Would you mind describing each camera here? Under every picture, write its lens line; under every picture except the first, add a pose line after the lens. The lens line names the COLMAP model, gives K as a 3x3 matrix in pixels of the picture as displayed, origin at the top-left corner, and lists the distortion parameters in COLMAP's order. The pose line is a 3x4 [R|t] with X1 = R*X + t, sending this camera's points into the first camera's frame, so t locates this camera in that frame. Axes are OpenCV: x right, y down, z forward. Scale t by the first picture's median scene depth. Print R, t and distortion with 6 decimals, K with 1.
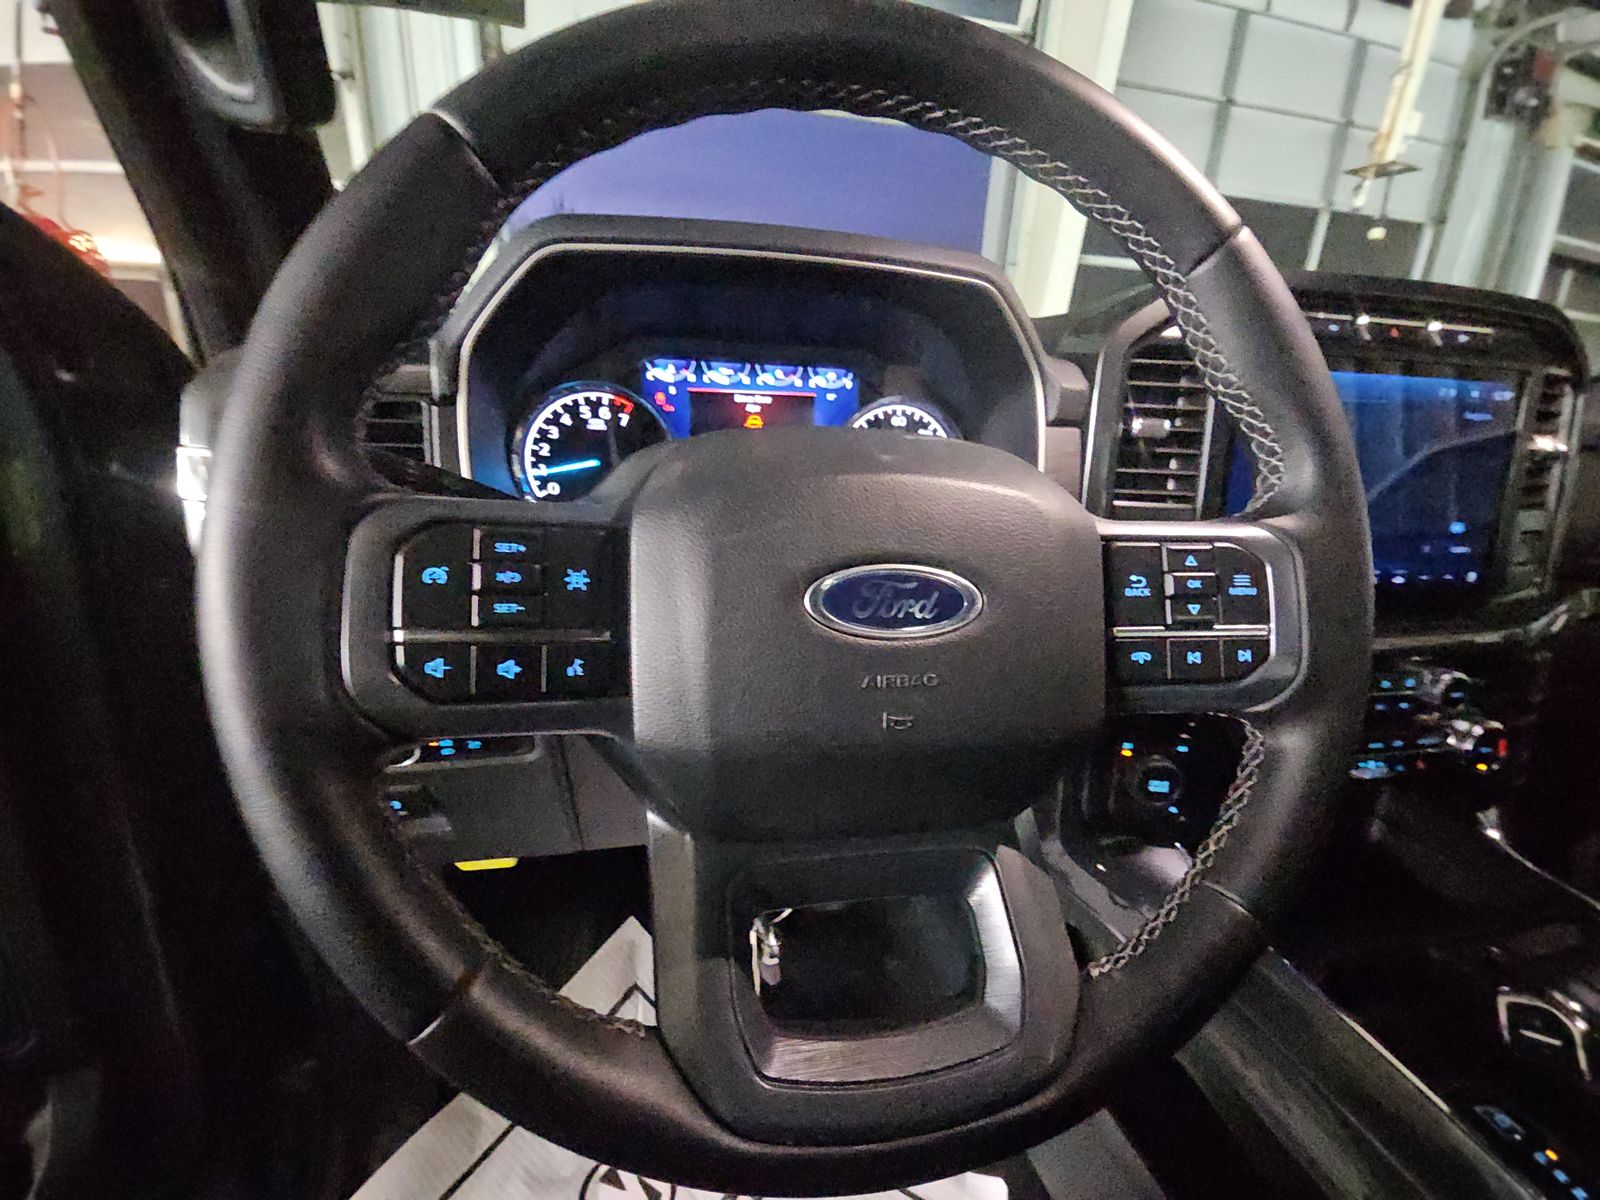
lens RADIAL K [[661.3, 0, 800.0], [0, 661.3, 600.0], [0, 0, 1]] dist [-0.005901, -0.000008]
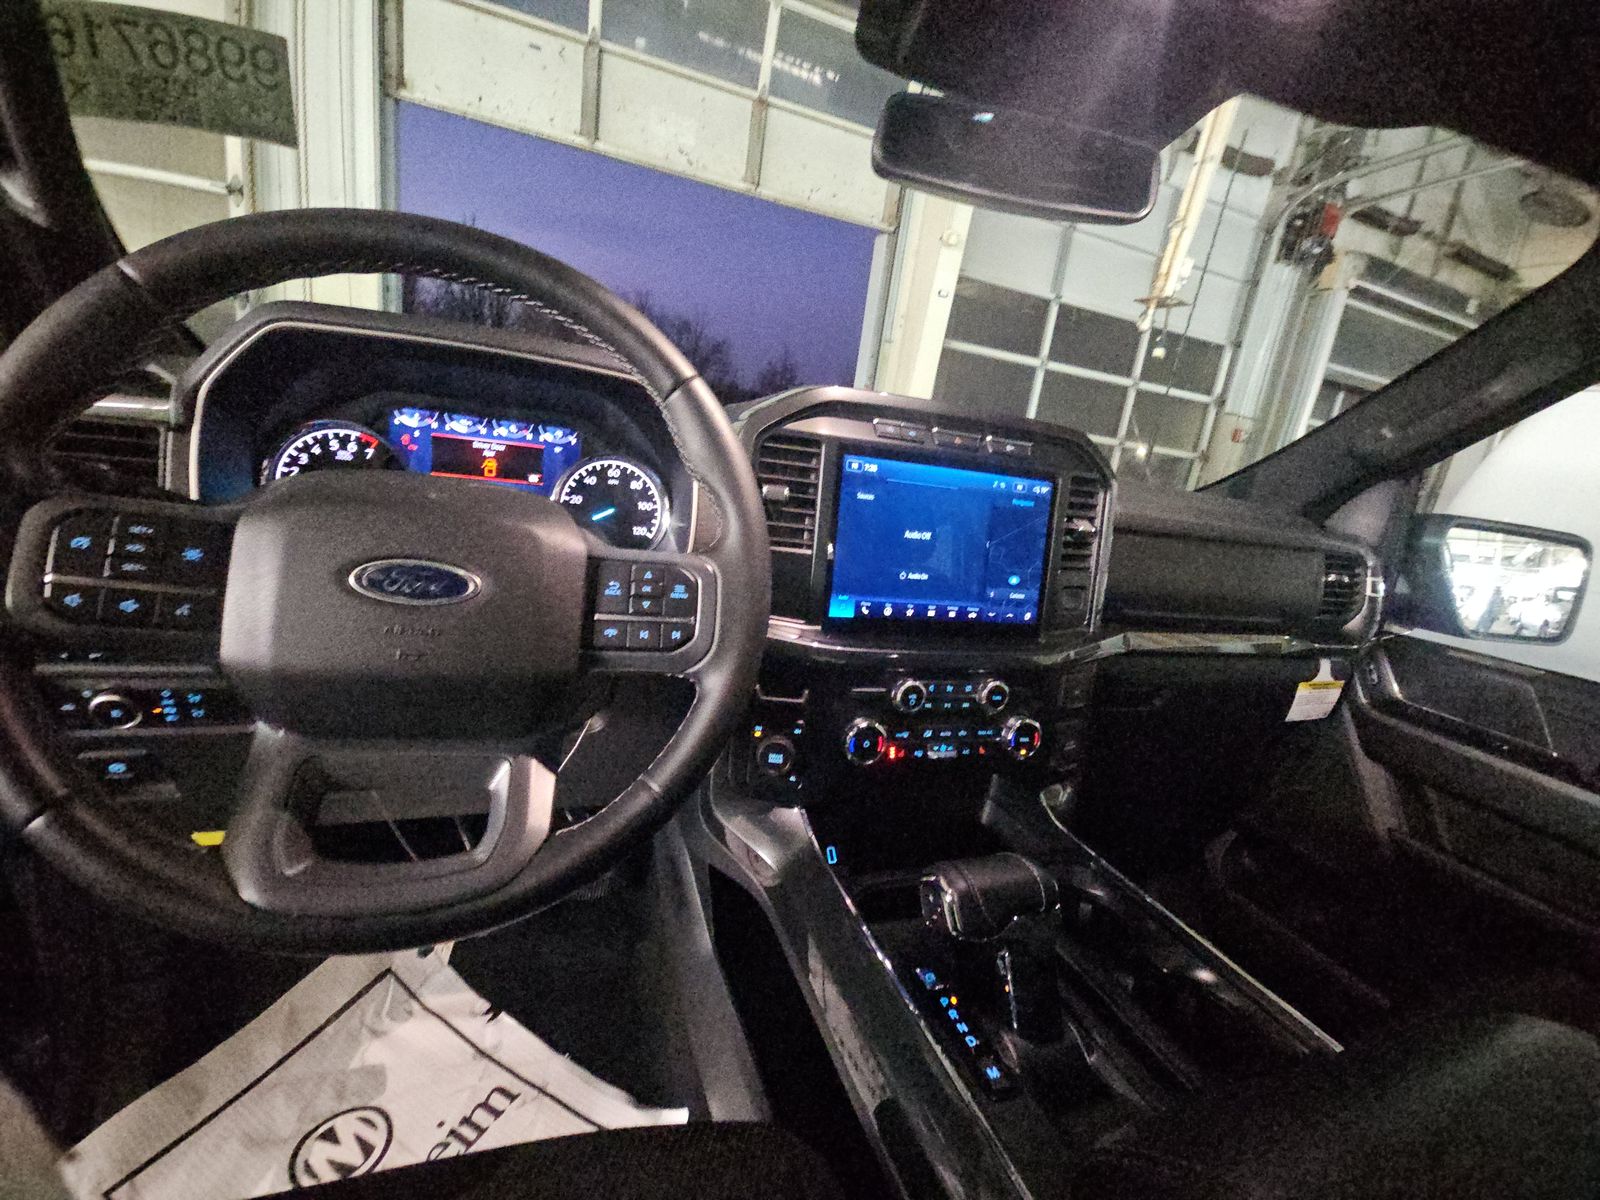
lens RADIAL K [[661.3, 0, 800.0], [0, 661.3, 600.0], [0, 0, 1]] dist [-0.005901, -0.000008]
pose [[0.988606, 0.056385, 0.139564, 0.367590], [-0.046833, 0.996390, -0.070808, 0.049816], [-0.143053, 0.063465, 0.987678, -0.314465]]
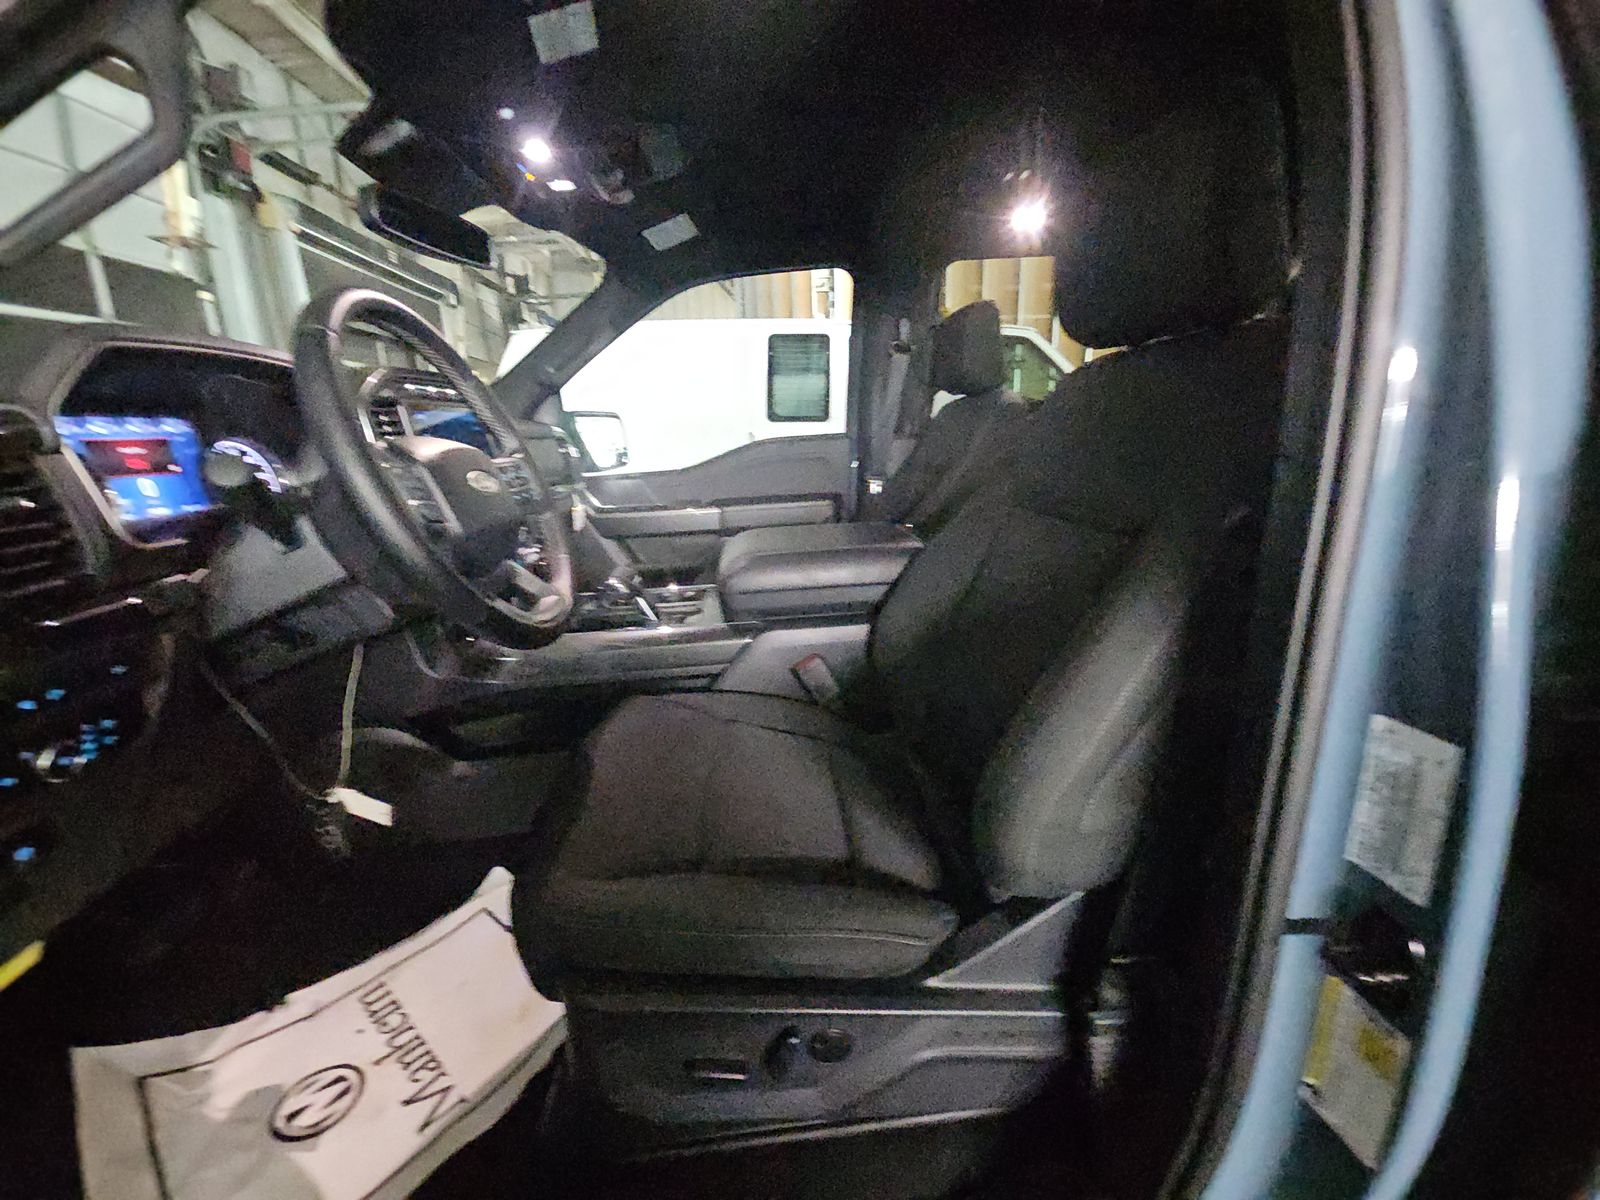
lens RADIAL K [[661.3, 0, 800.0], [0, 661.3, 600.0], [0, 0, 1]] dist [-0.005901, -0.000008]
pose [[0.146996, -0.294561, 0.944259, -1.221184], [0.344423, 0.910130, 0.230297, 0.134701], [-0.927235, 0.291372, 0.235239, -0.443375]]
